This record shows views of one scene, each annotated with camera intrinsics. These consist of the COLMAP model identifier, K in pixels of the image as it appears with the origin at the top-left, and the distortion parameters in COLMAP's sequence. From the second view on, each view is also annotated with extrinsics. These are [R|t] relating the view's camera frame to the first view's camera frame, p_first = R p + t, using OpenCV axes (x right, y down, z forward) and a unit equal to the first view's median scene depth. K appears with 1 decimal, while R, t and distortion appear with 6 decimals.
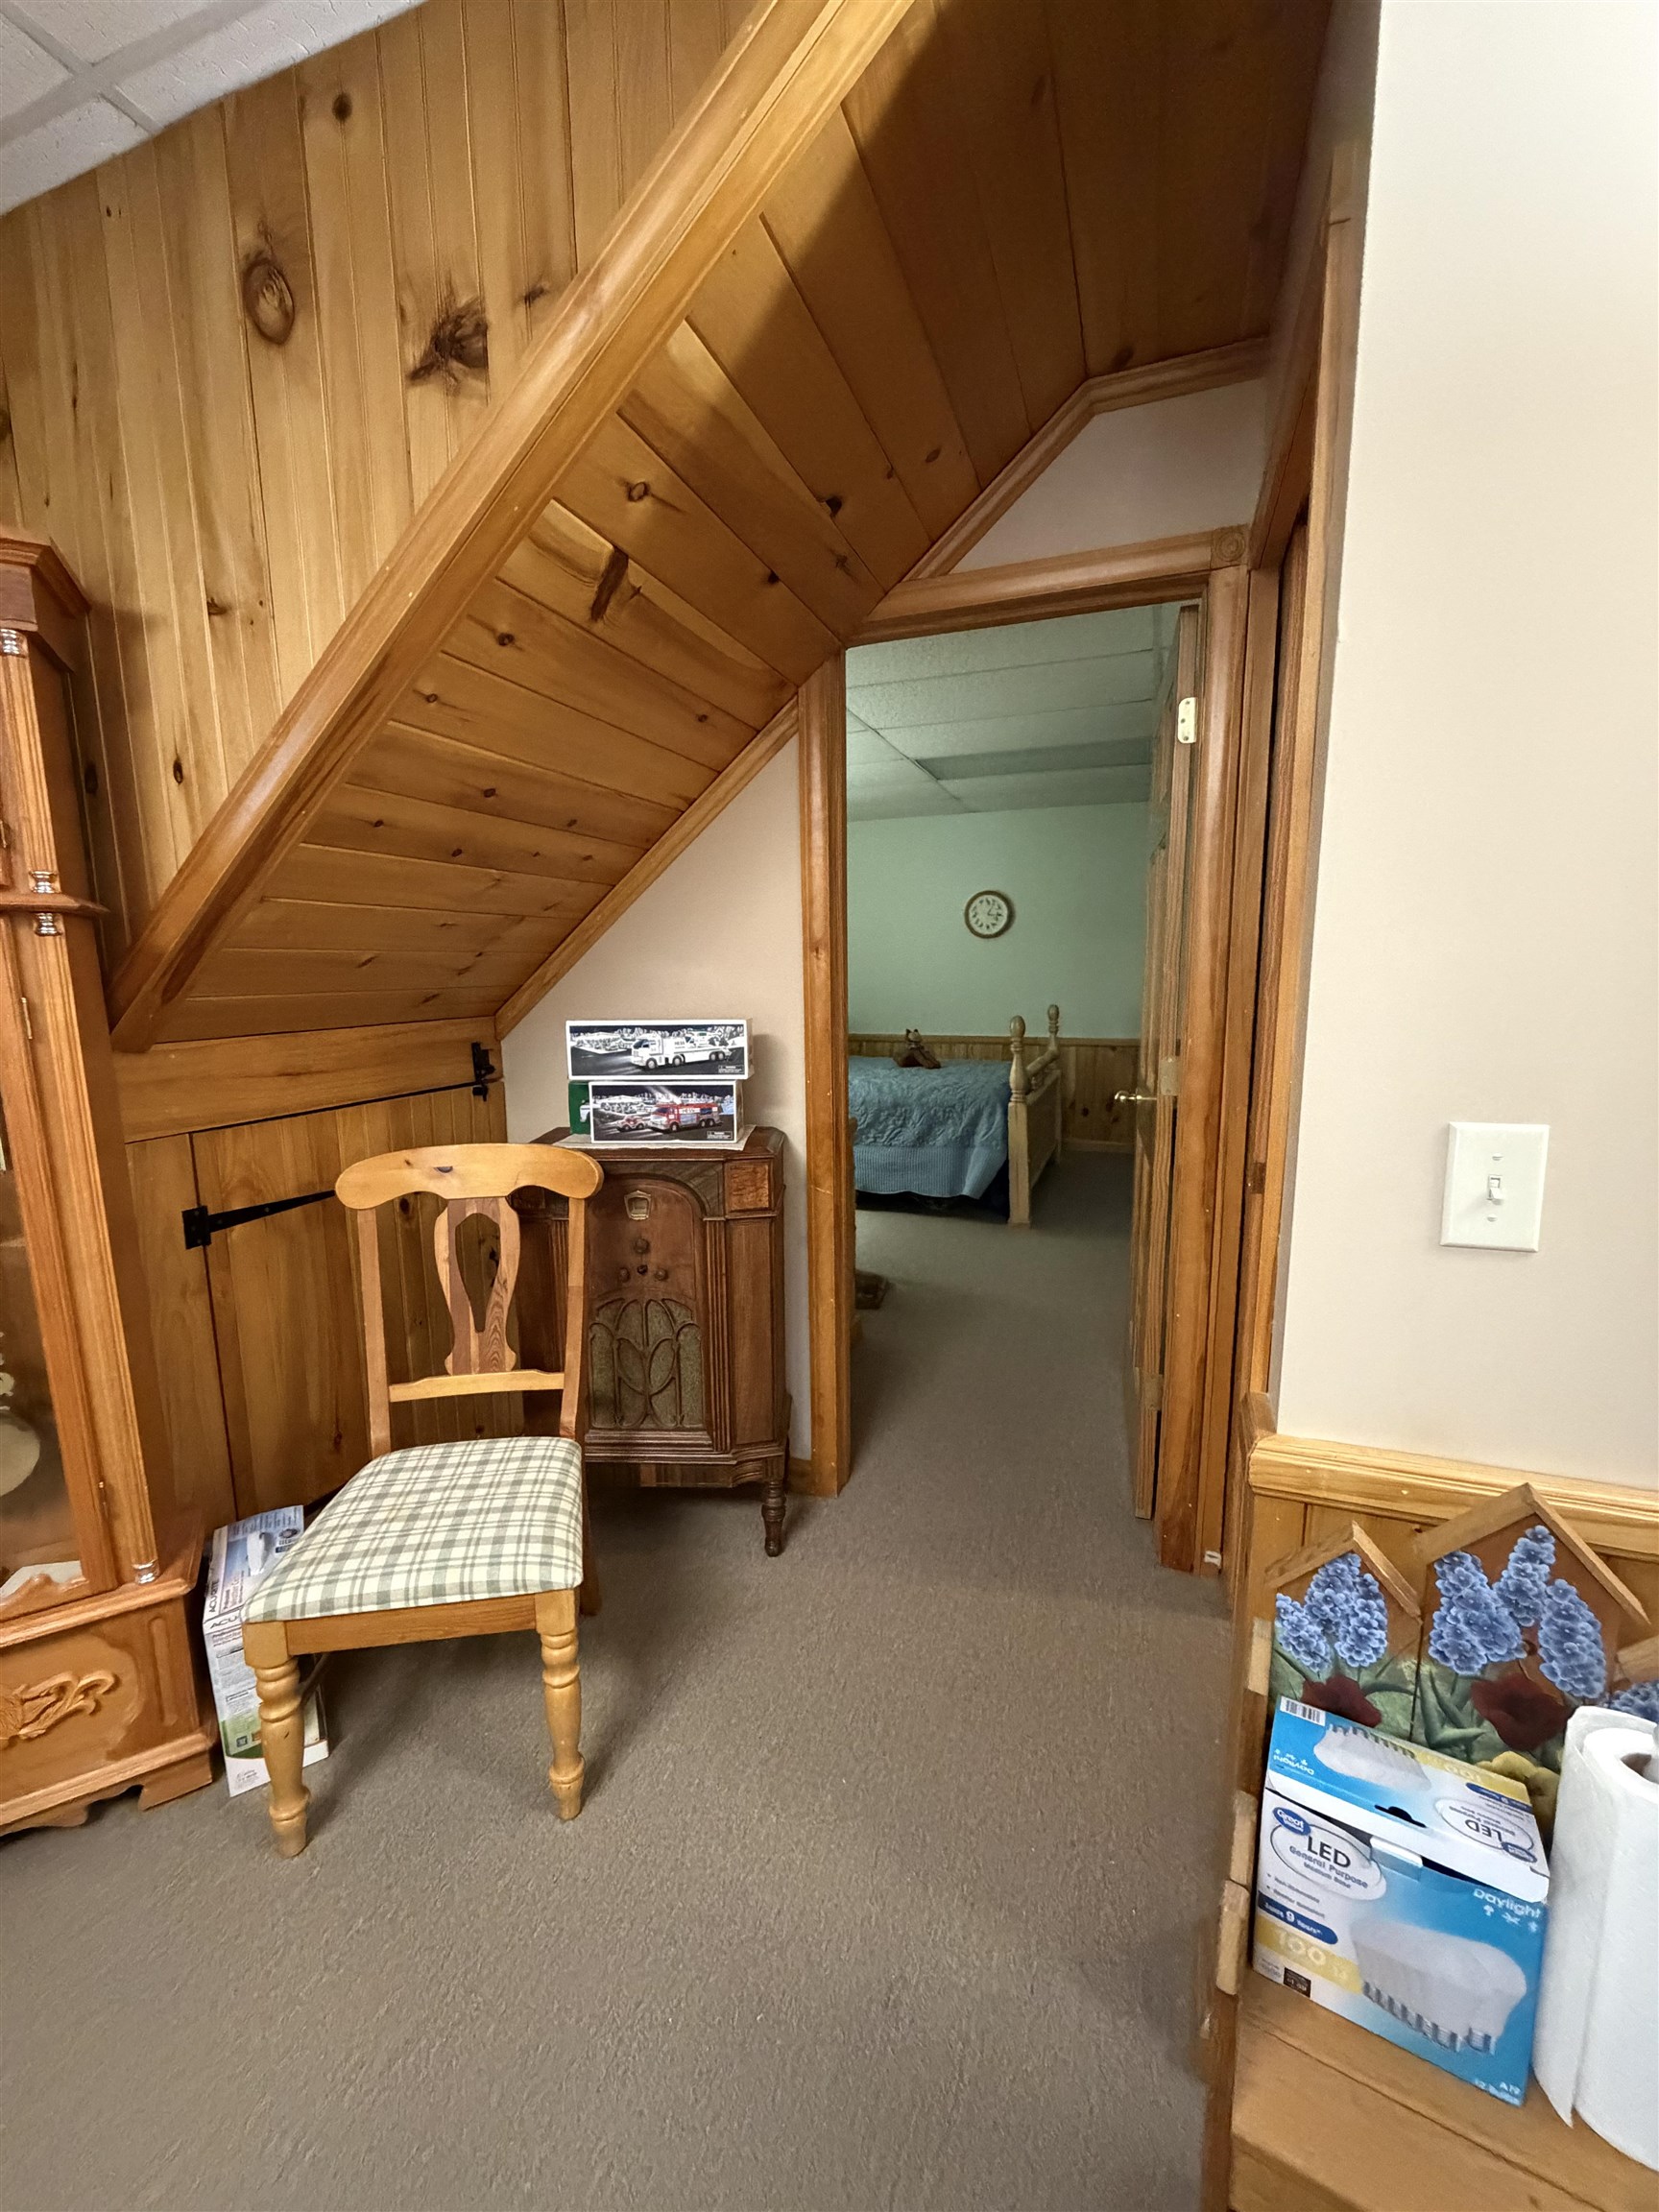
lens RADIAL K [[884.0, 0, 823.8], [0, 884.0, 1104.5], [0, 0, 1]] dist [0.001653, 0.000032]
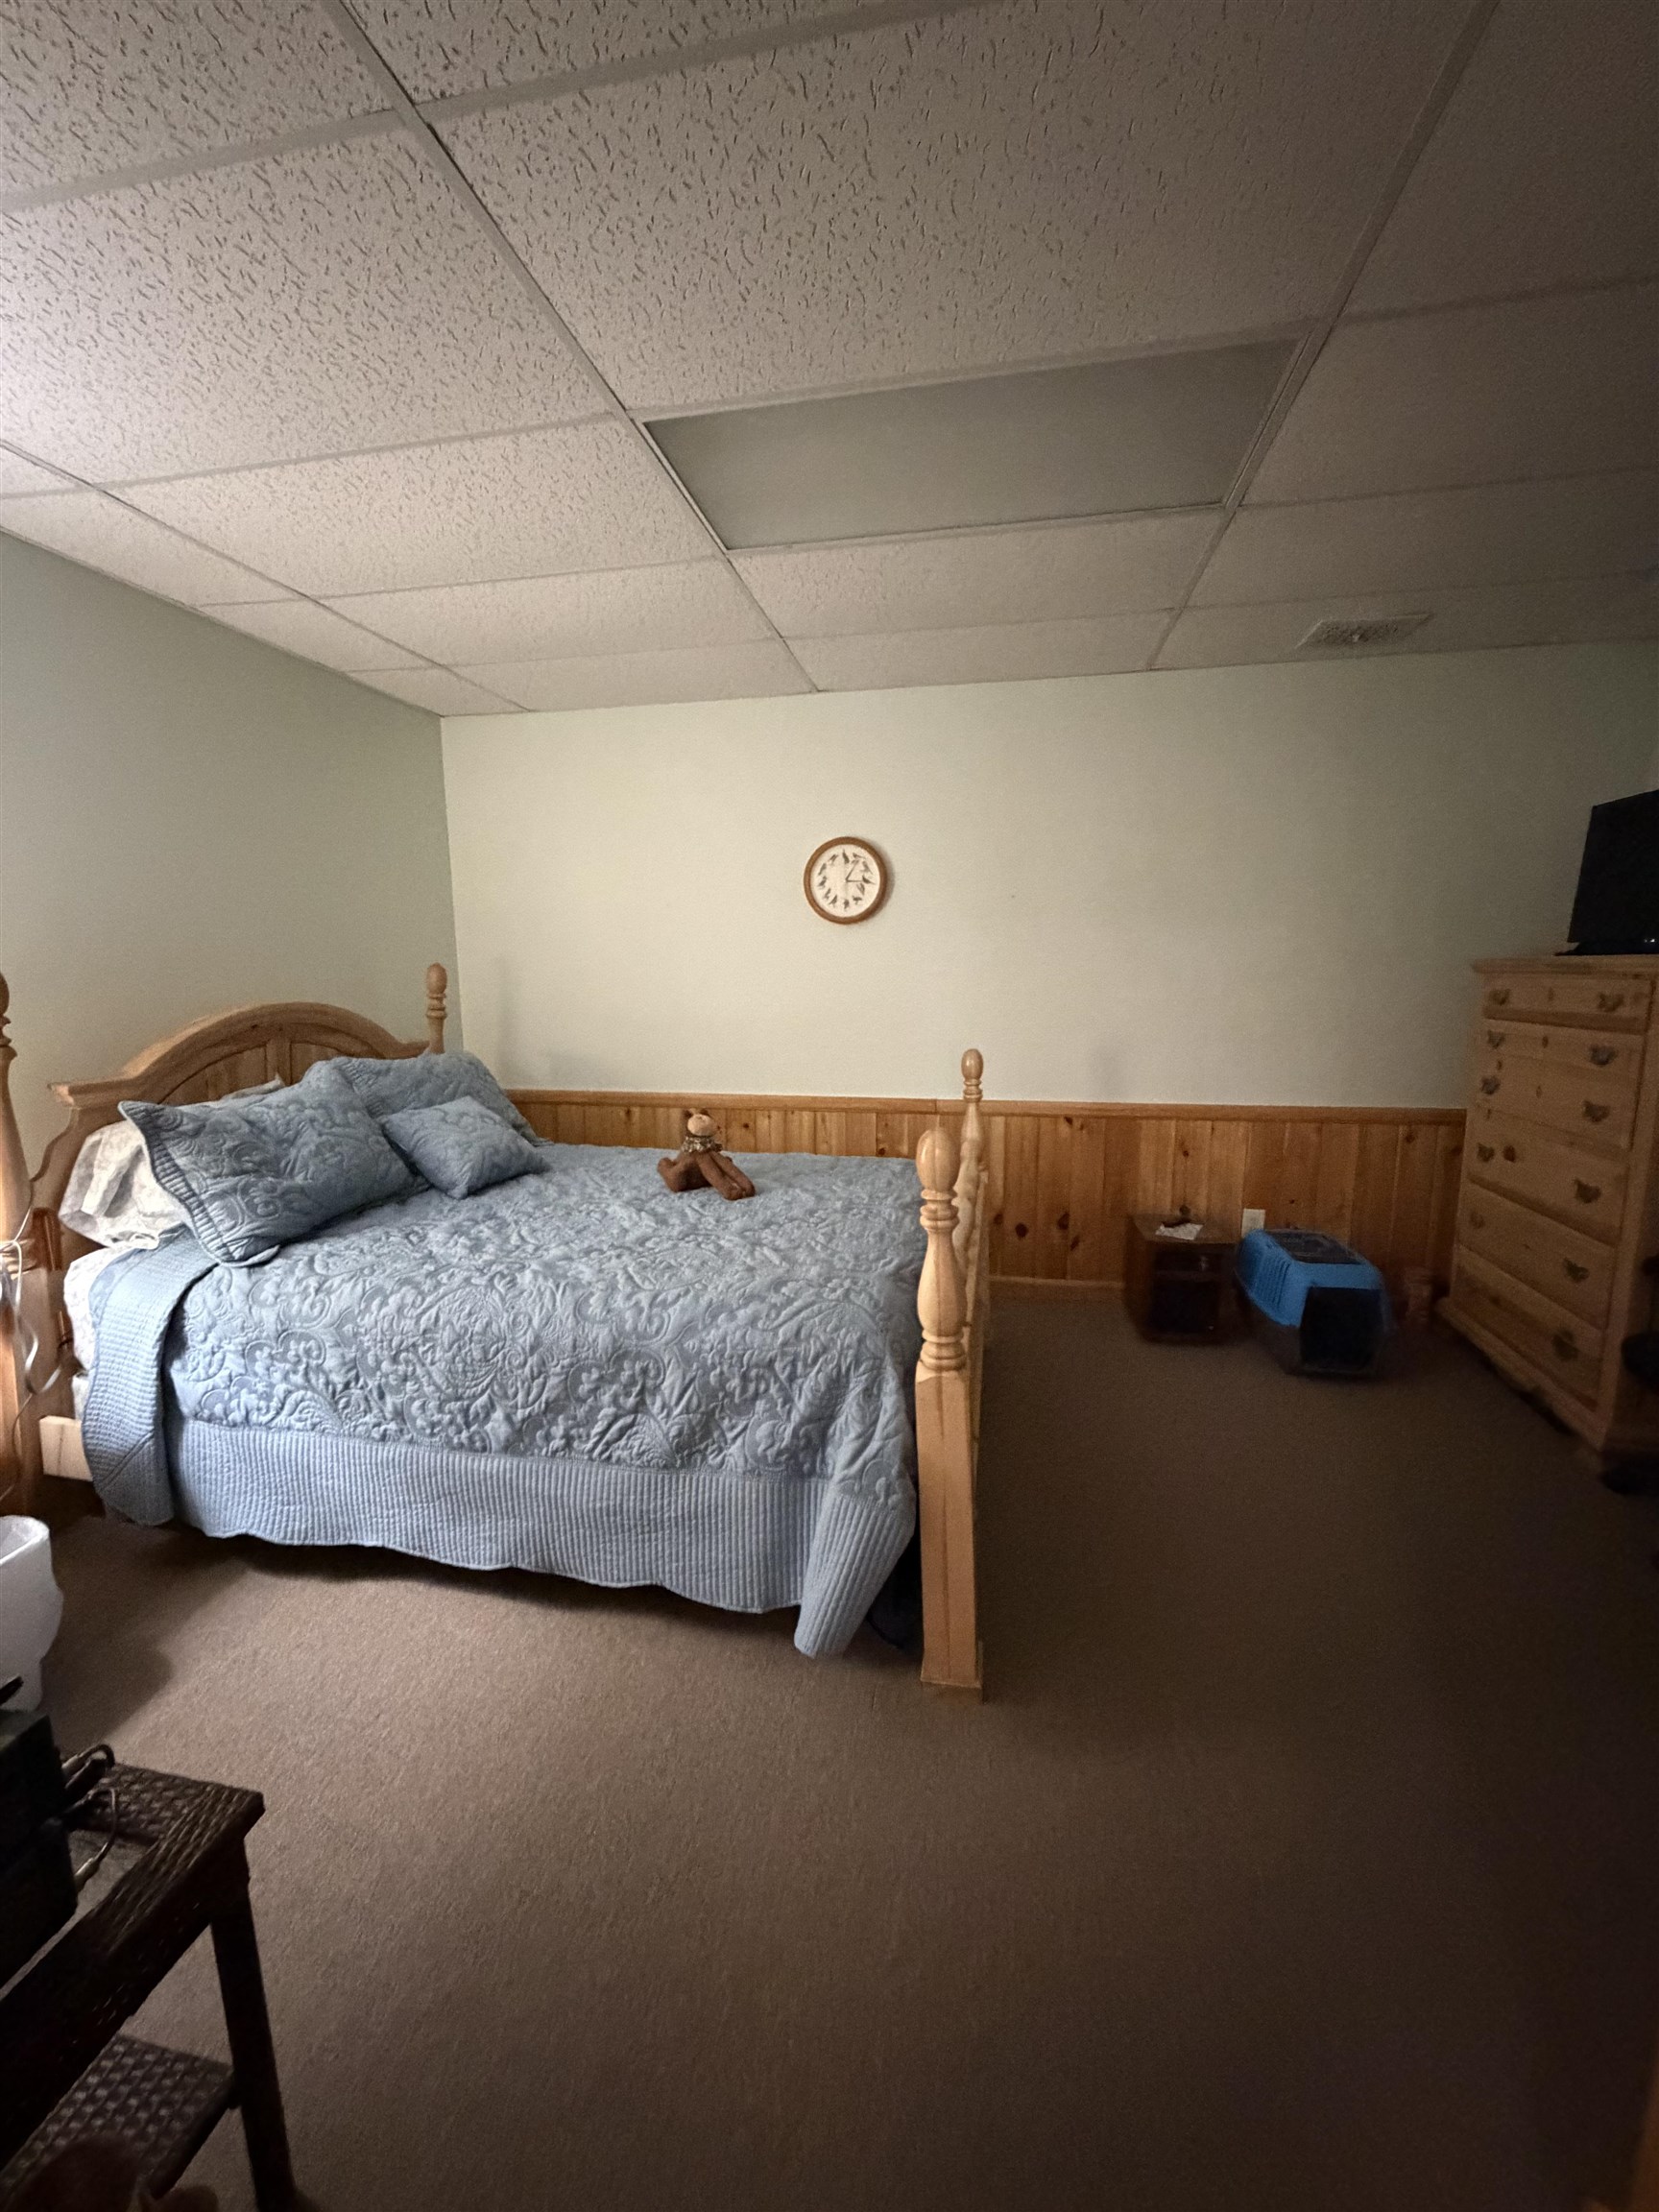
lens RADIAL K [[884.0, 0, 833.5], [0, 884.0, 1109.5], [0, 0, 1]] dist [0.001653, 0.000032]
pose [[0.985861, -0.026095, 0.165522, 0.111226], [0.024456, 0.999630, 0.011932, -0.105088], [-0.165772, -0.007716, 0.986134, 0.610598]]
